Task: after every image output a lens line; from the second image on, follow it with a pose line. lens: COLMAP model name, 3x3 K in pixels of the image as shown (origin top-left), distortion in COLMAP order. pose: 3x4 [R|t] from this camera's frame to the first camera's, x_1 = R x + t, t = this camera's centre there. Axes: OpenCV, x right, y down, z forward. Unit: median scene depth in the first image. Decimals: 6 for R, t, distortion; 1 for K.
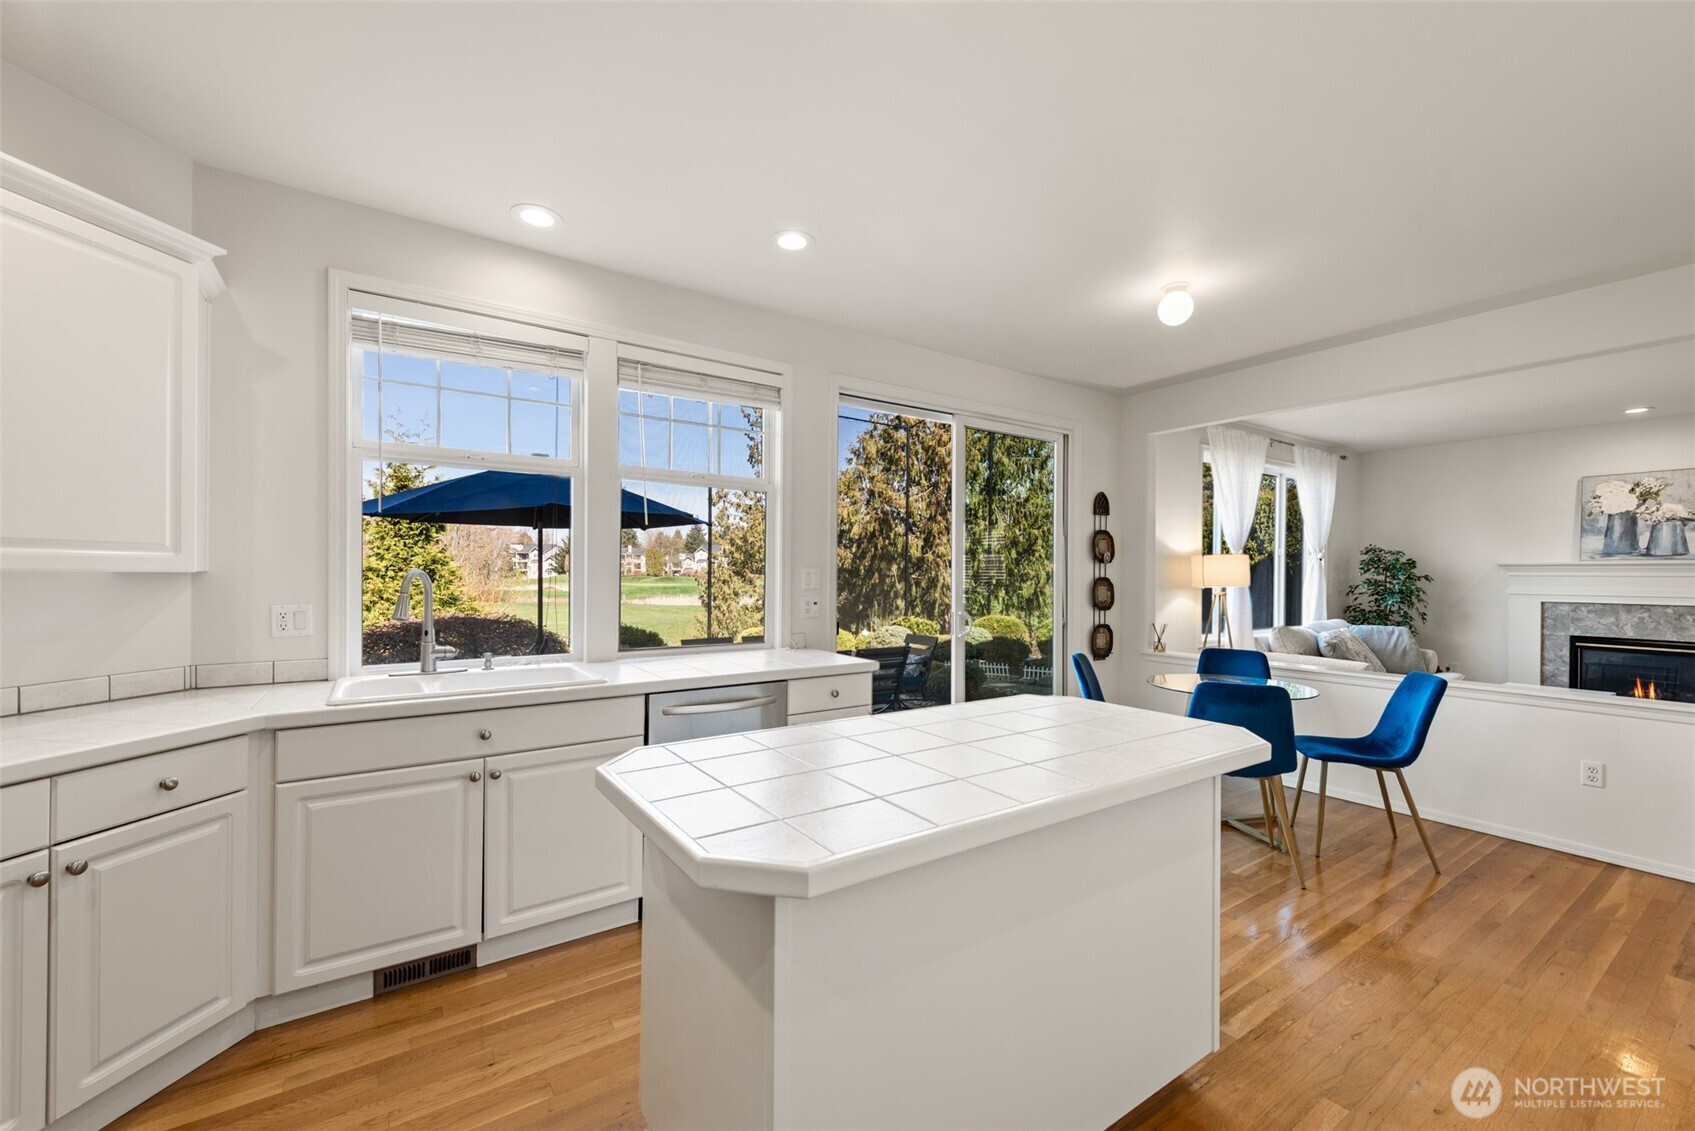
lens RADIAL K [[682.0, 0, 846.9], [0, 682.0, 576.8], [0, 0, 1]] dist [0.016111, -0.003691]
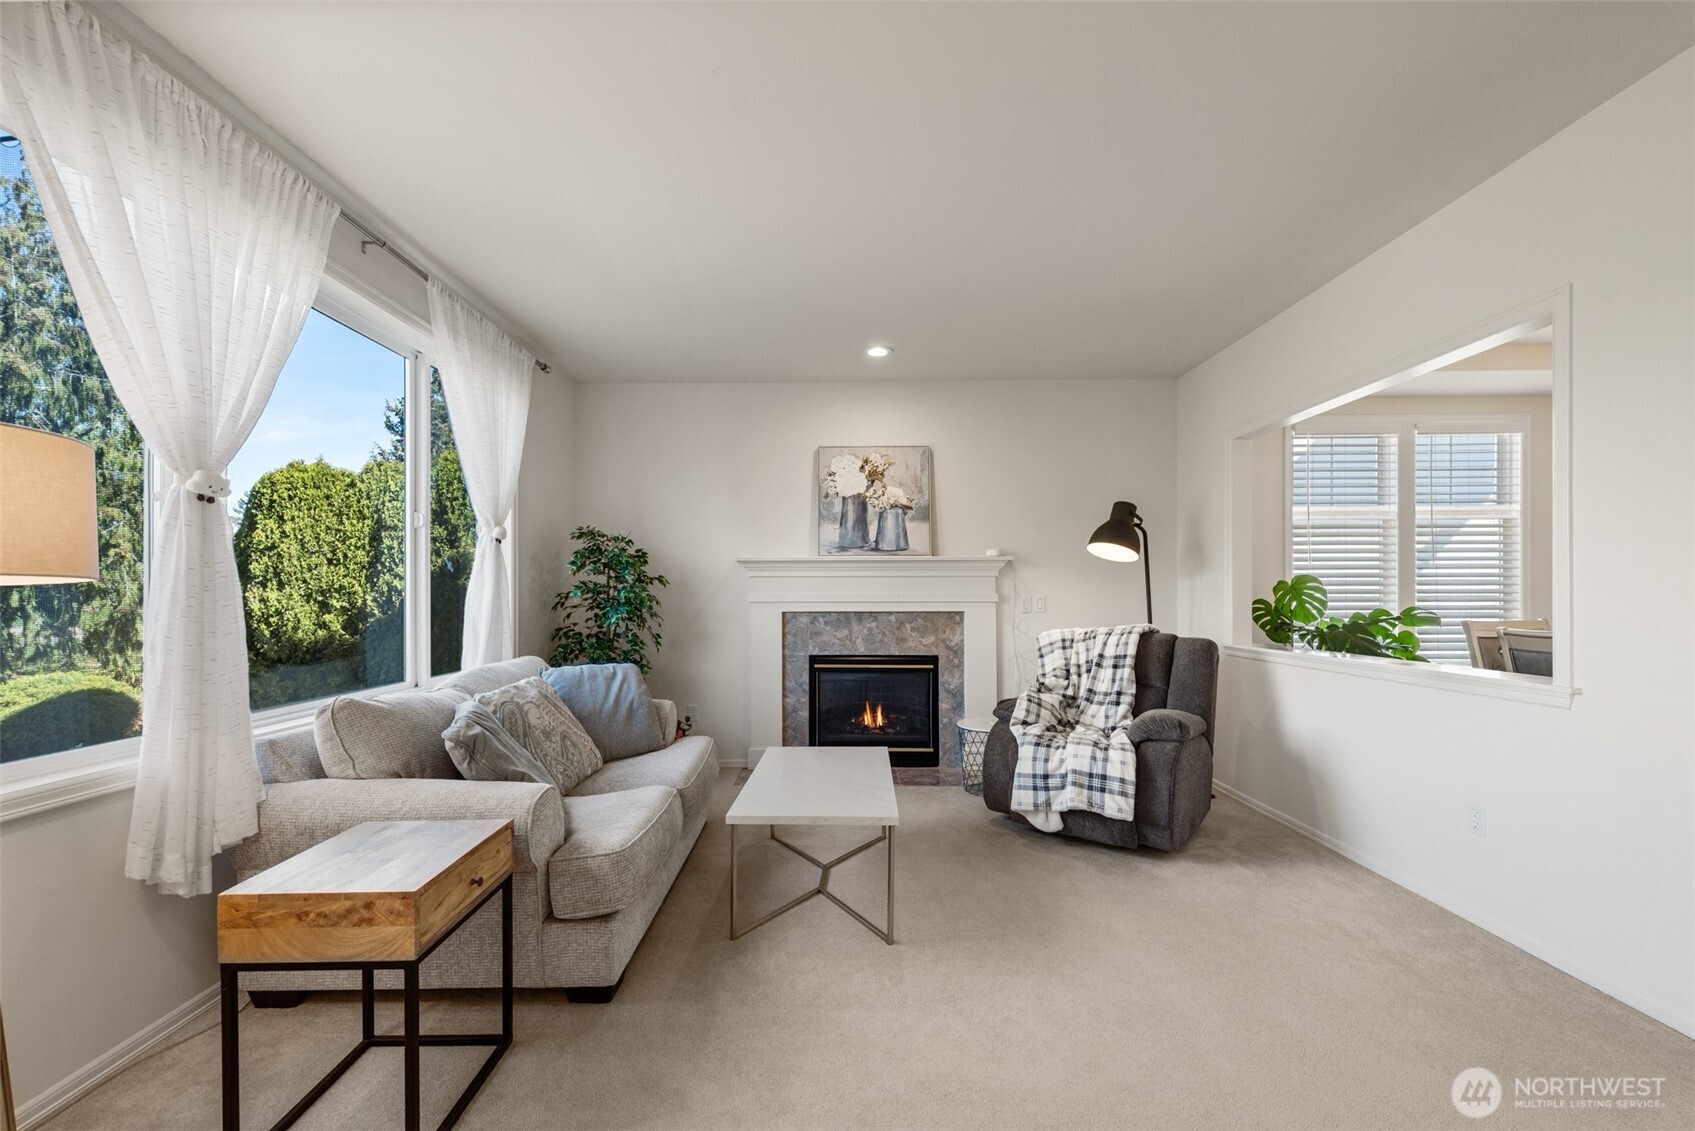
lens RADIAL K [[671.4, 0, 839.8], [0, 671.4, 593.8], [0, 0, 1]] dist [0.000793, -0.000101]
pose [[0.572144, -0.006965, 0.820124, 0.184914], [0.009260, 0.999955, 0.002032, 0.006551], [-0.820101, 0.006432, 0.572183, 0.220250]]
